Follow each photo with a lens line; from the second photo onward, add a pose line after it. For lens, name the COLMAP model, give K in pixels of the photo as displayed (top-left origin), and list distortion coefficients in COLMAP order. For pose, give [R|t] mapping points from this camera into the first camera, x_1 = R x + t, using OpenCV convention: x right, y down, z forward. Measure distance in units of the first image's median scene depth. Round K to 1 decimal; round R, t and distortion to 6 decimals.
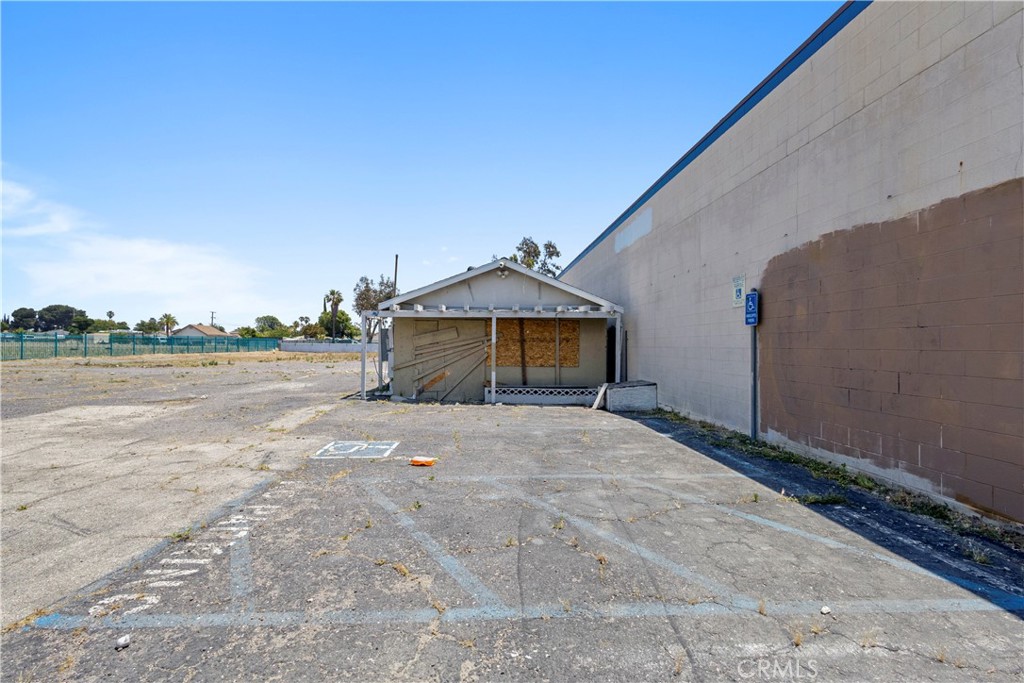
lens RADIAL K [[481.9, 0, 512.0], [0, 481.9, 341.5], [0, 0, 1]] dist [0.000729, -0.000461]
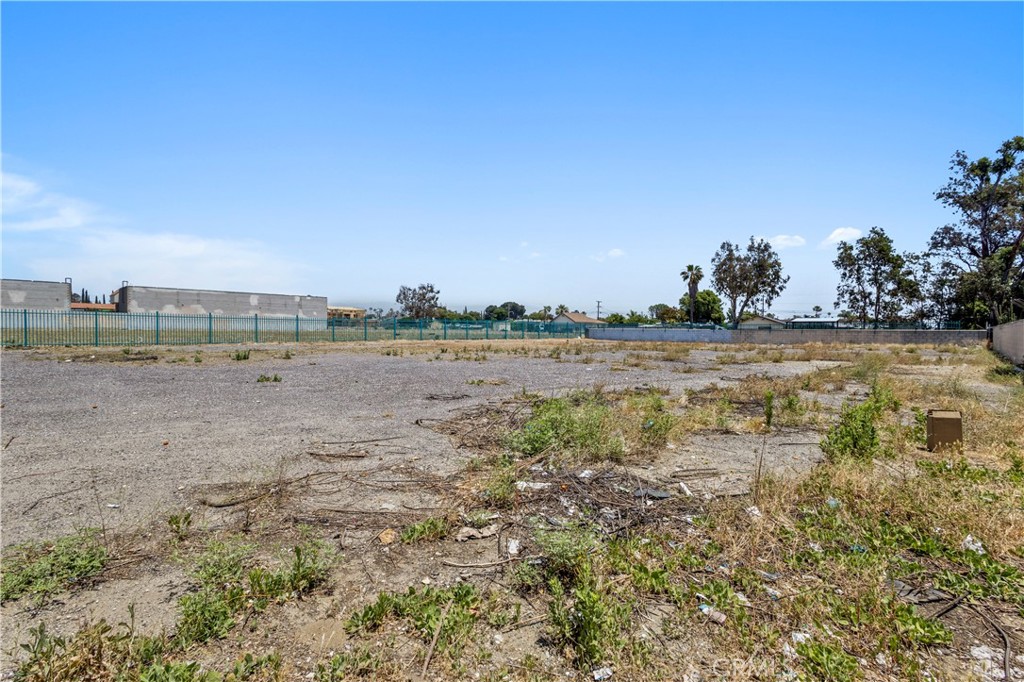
lens RADIAL K [[481.9, 0, 512.0], [0, 481.9, 341.0], [0, 0, 1]] dist [0.000729, -0.000461]
pose [[0.706628, 0.014332, -0.707440, -0.040446], [0.002695, 0.999733, 0.022946, 0.030567], [0.707580, -0.018121, 0.706401, 1.803740]]
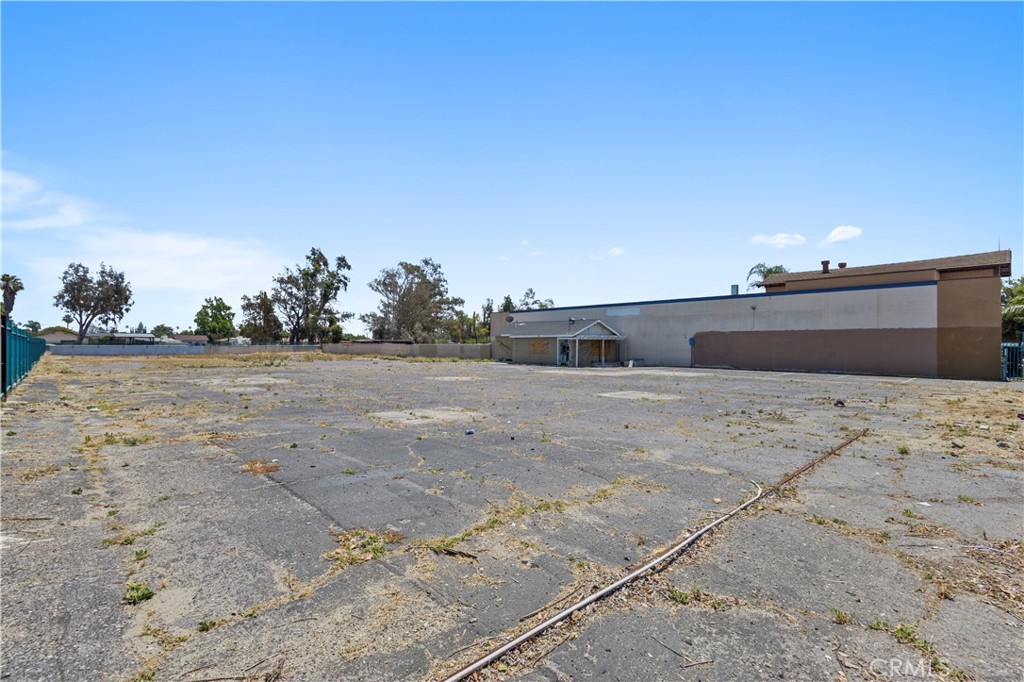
lens RADIAL K [[481.9, 0, 512.0], [0, 481.9, 341.0], [0, 0, 1]] dist [0.000729, -0.000461]
pose [[0.752477, 0.005532, 0.658596, -2.193484], [-0.007100, 0.999975, -0.000288, -0.030334], [-0.658581, -0.004459, 0.752497, -0.812379]]
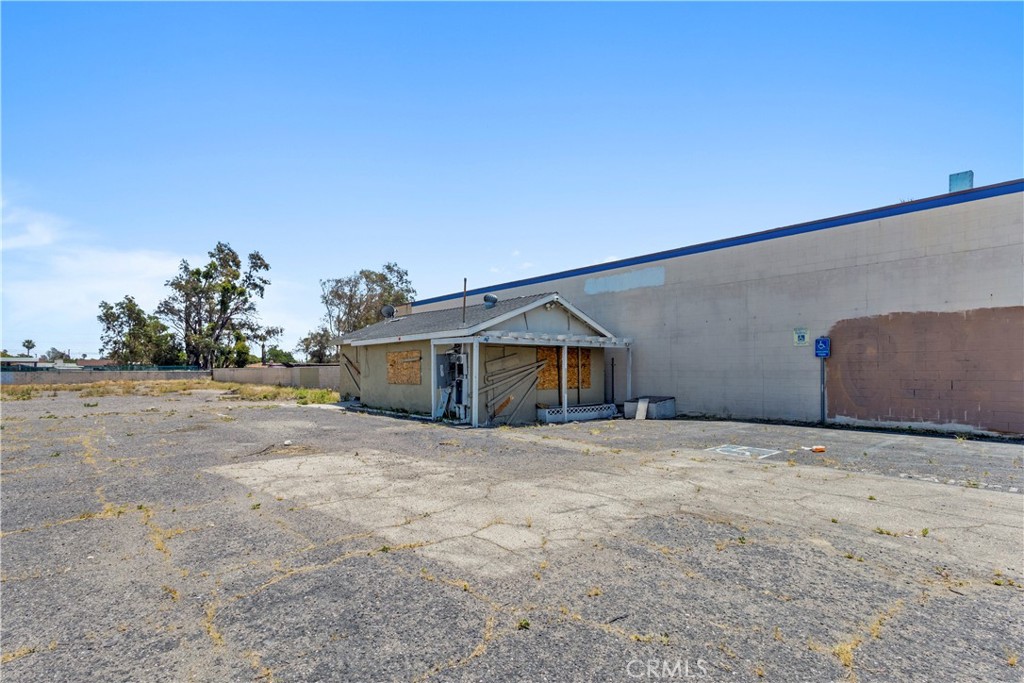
lens RADIAL K [[483.9, 0, 509.5], [0, 483.9, 369.8], [0, 0, 1]] dist [0.000995, 0.000241]
pose [[0.770681, -0.004372, 0.637206, -0.750311], [-0.000262, 0.999974, 0.007178, -0.000515], [-0.637221, -0.005699, 0.770660, 0.191832]]
